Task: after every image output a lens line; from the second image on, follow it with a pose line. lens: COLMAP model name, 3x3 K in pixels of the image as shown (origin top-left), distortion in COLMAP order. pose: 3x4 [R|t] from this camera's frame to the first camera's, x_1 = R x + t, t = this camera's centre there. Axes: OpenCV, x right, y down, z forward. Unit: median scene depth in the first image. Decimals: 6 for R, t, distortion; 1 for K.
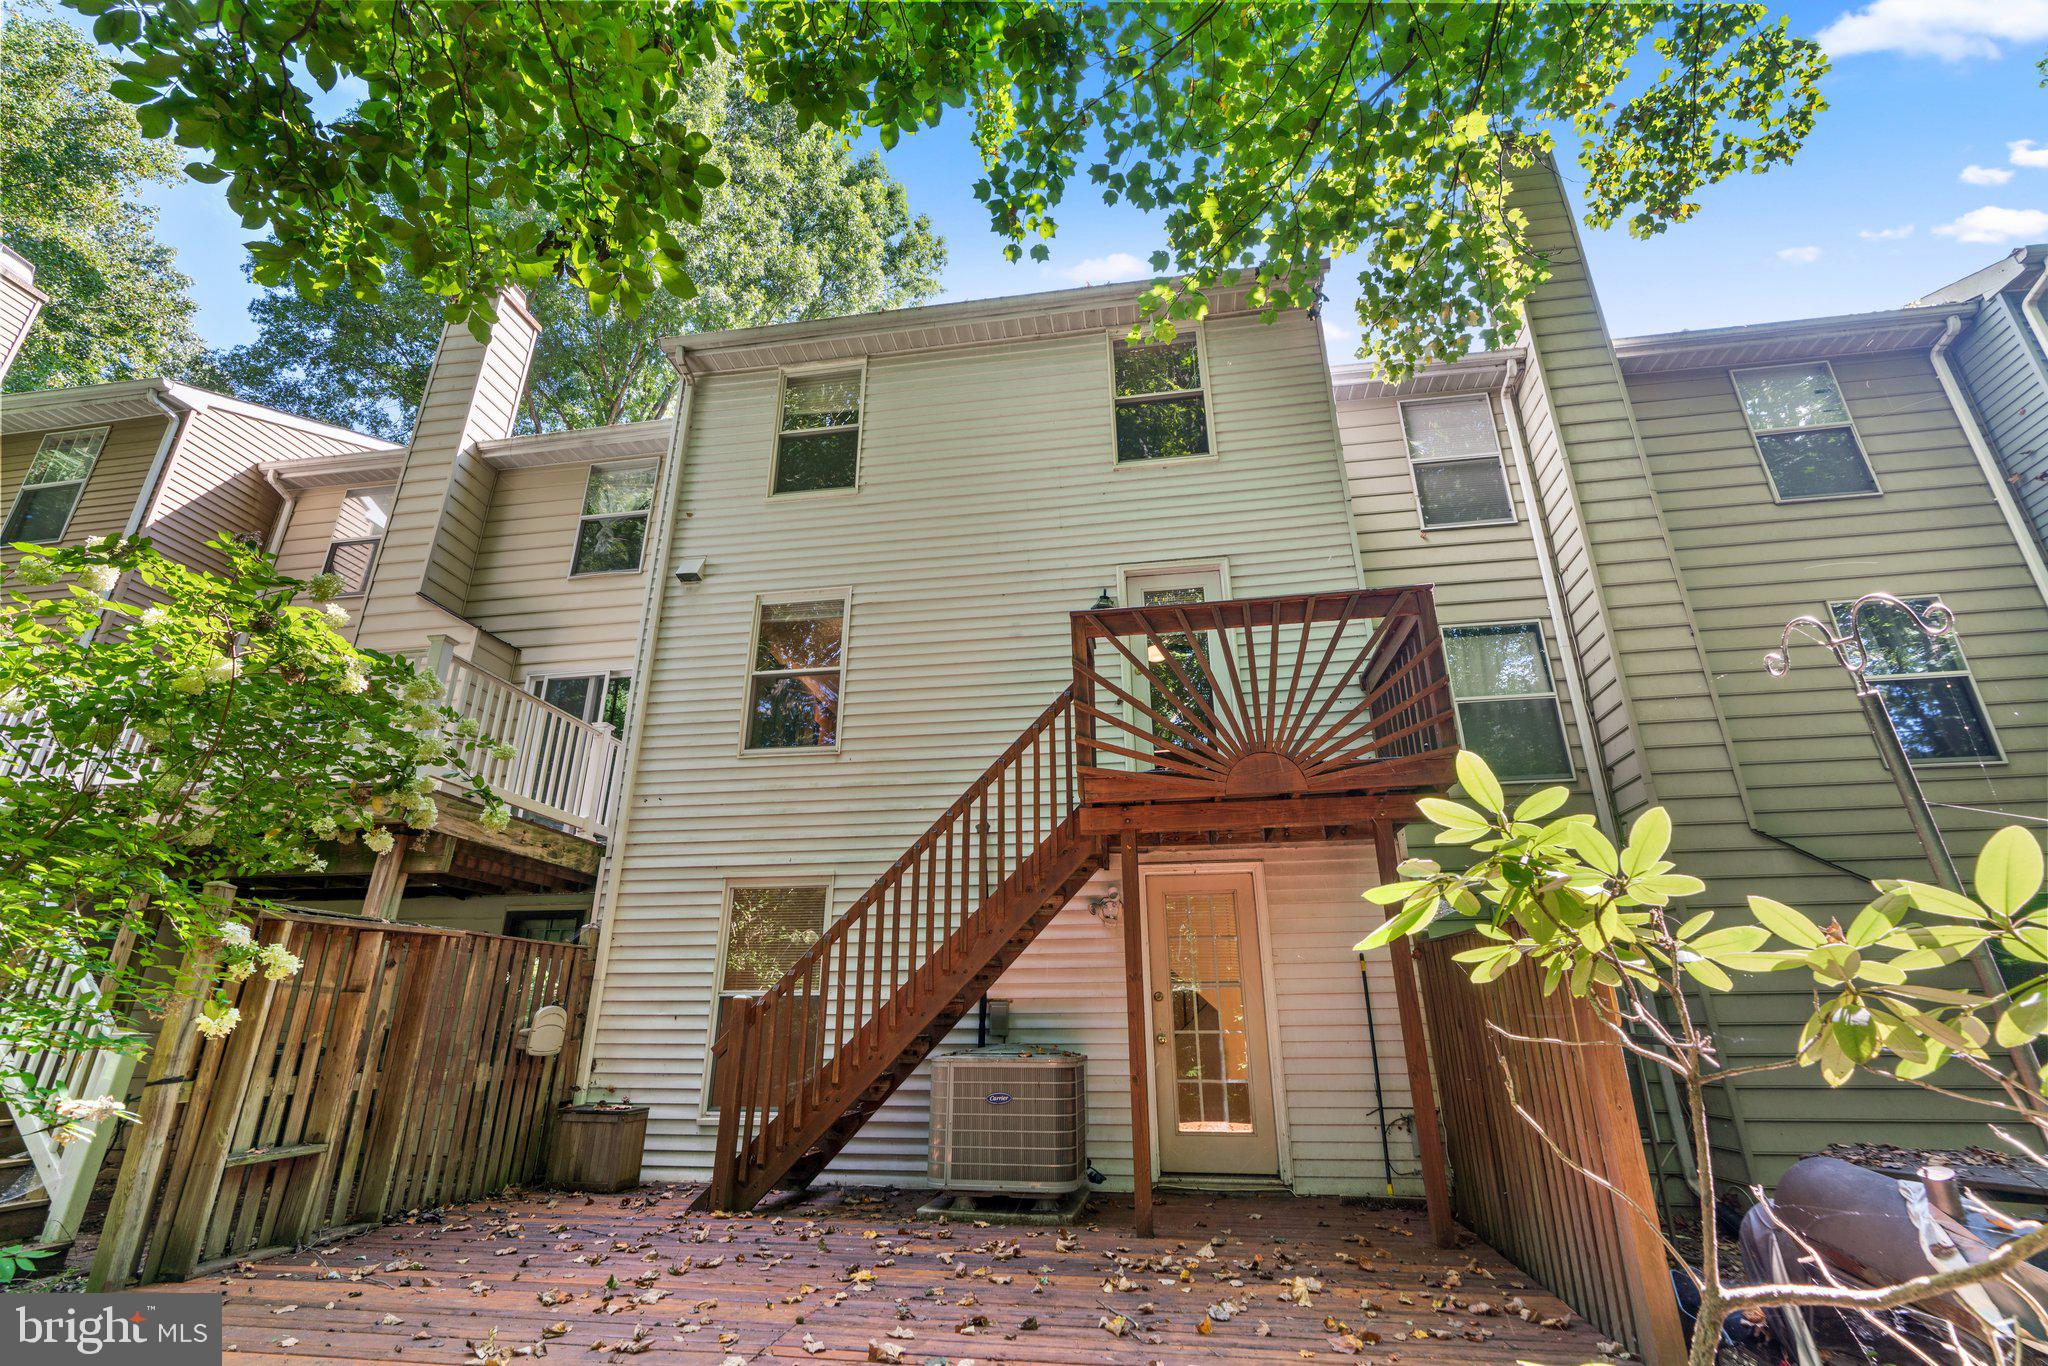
lens RADIAL K [[918.2, 0, 1019.8], [0, 918.2, 685.6], [0, 0, 1]] dist [-0.015574, 0.007196]
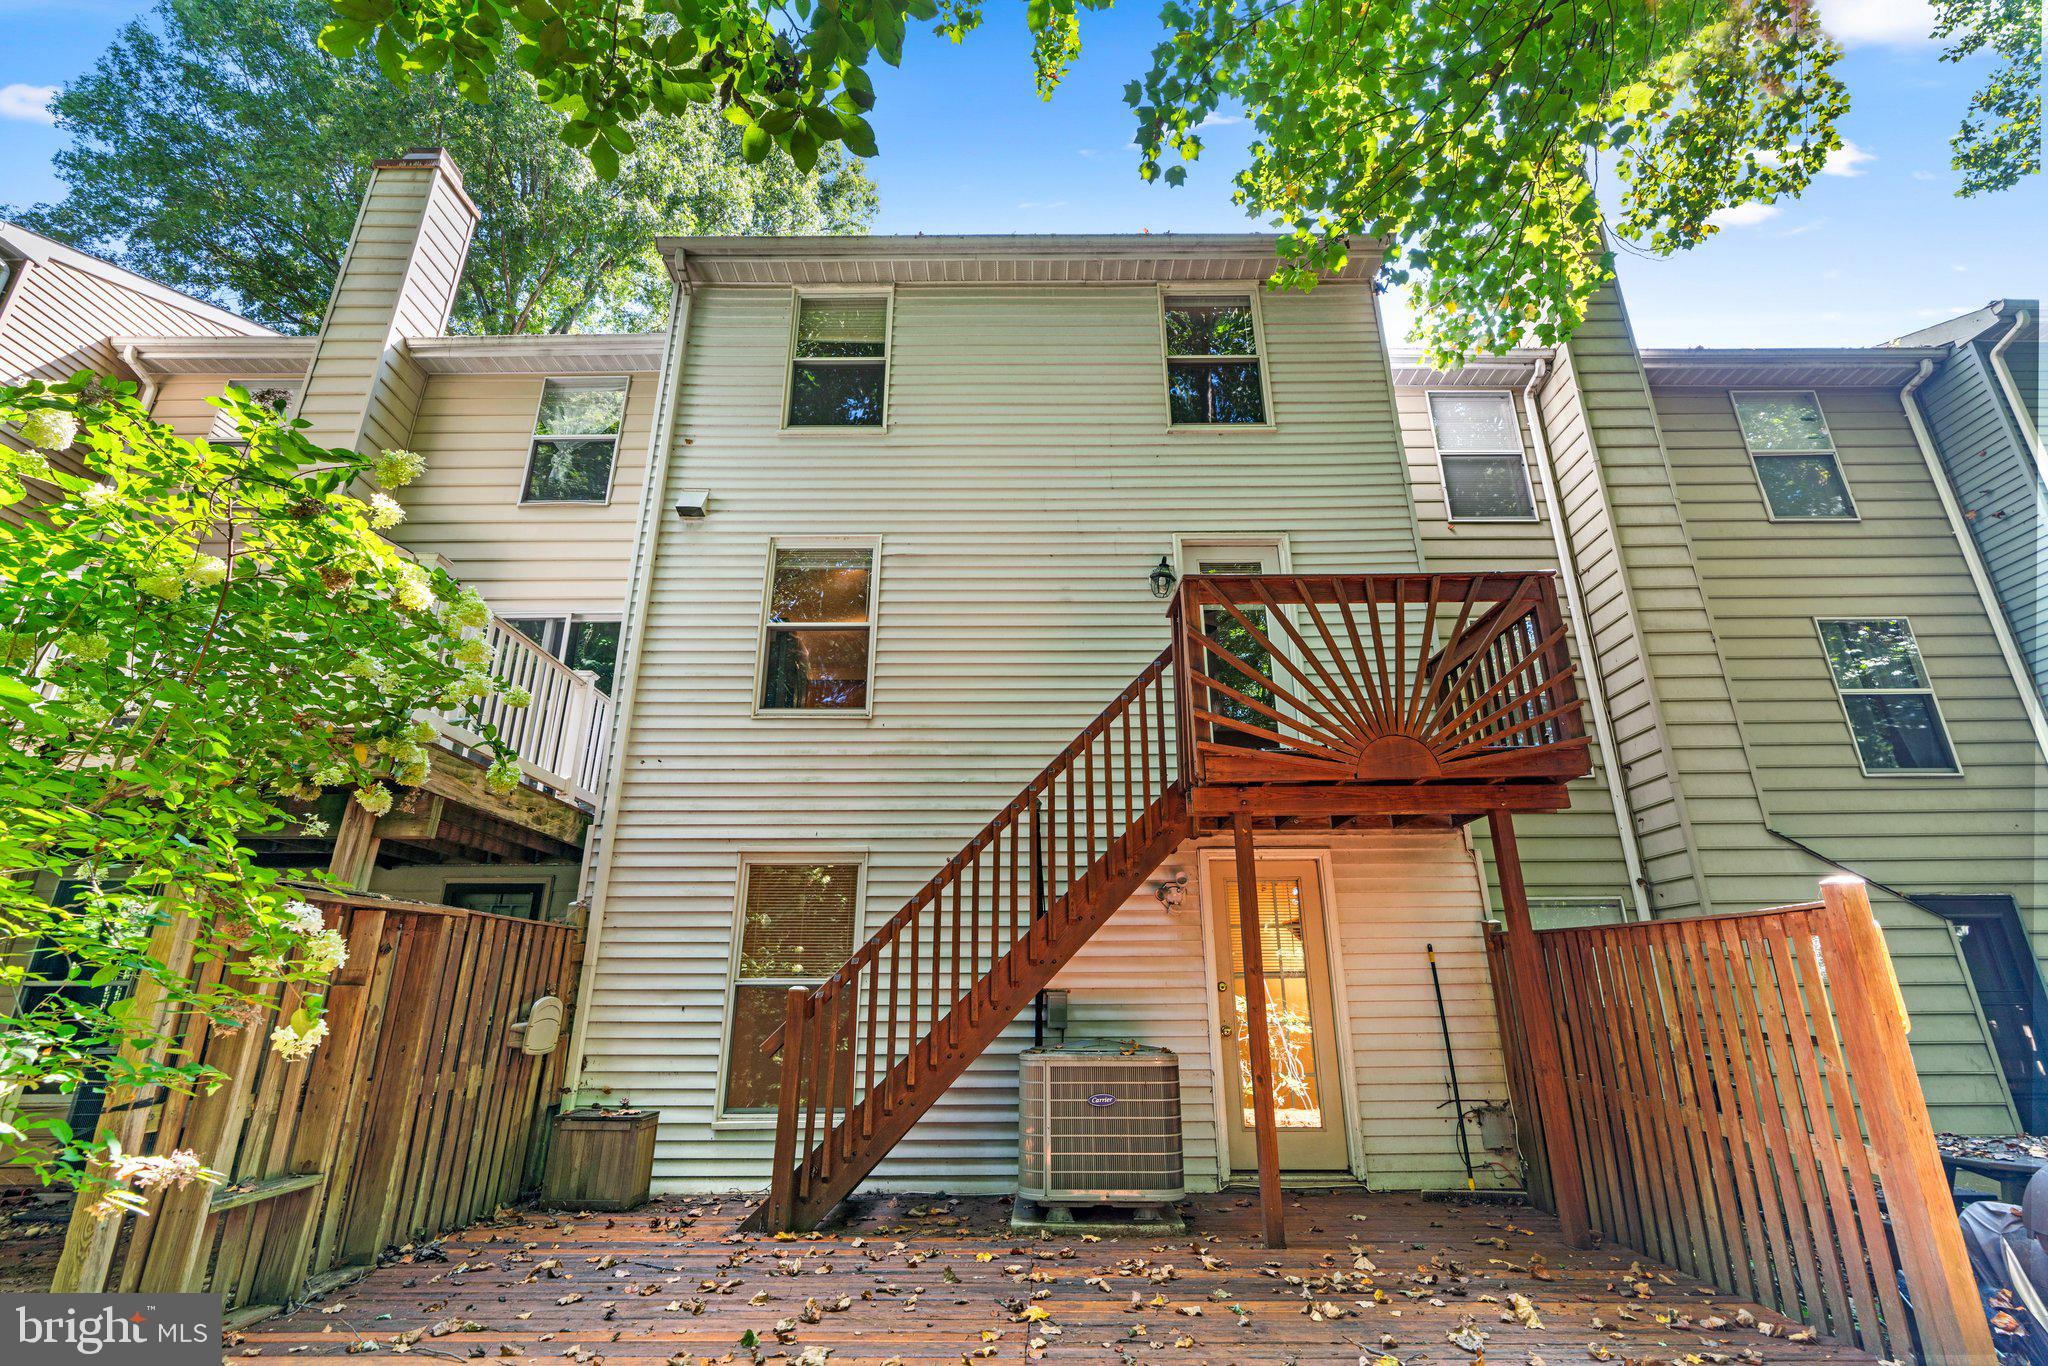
lens RADIAL K [[915.6, 0, 1018.4], [0, 915.6, 691.0], [0, 0, 1]] dist [-0.015044, 0.006365]
pose [[0.988309, 0.049173, 0.144315, -0.189335], [-0.053259, 0.998278, 0.024585, 0.017774], [-0.142857, -0.031983, 0.989226, 0.089311]]
